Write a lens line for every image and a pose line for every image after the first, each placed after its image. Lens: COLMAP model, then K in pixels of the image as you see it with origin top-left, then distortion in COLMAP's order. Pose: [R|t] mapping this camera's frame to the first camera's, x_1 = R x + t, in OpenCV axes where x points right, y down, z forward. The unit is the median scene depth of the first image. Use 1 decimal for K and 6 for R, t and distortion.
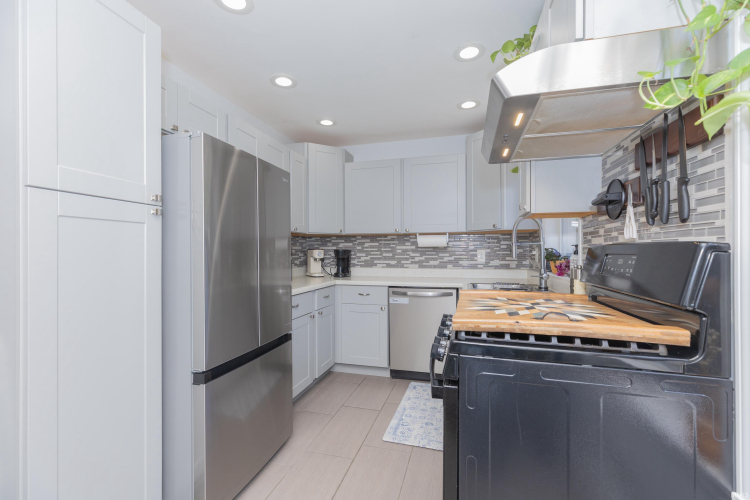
lens RADIAL K [[333.5, 0, 374.2], [0, 333.5, 250.6], [0, 0, 1]] dist [0.001053, 0.000044]
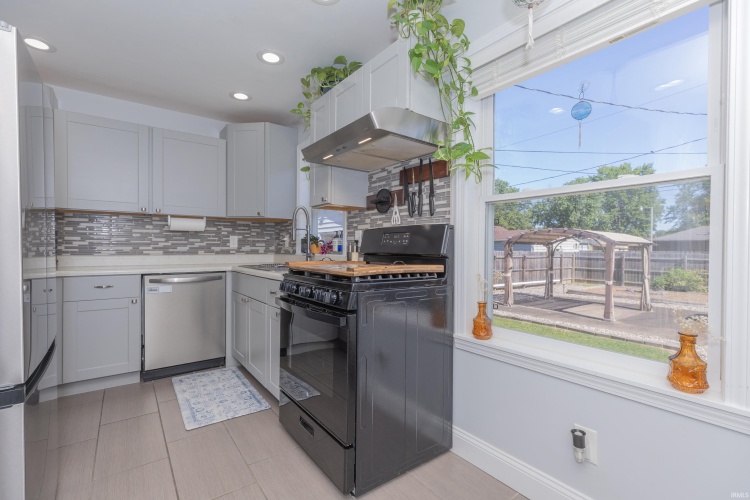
lens RADIAL K [[333.5, 0, 377.4], [0, 333.5, 251.4], [0, 0, 1]] dist [0.001053, 0.000044]
pose [[0.606911, -0.004809, 0.794755, -0.265107], [-0.007315, 0.999906, 0.011636, 0.033708], [-0.794736, -0.012876, 0.606819, 0.008192]]
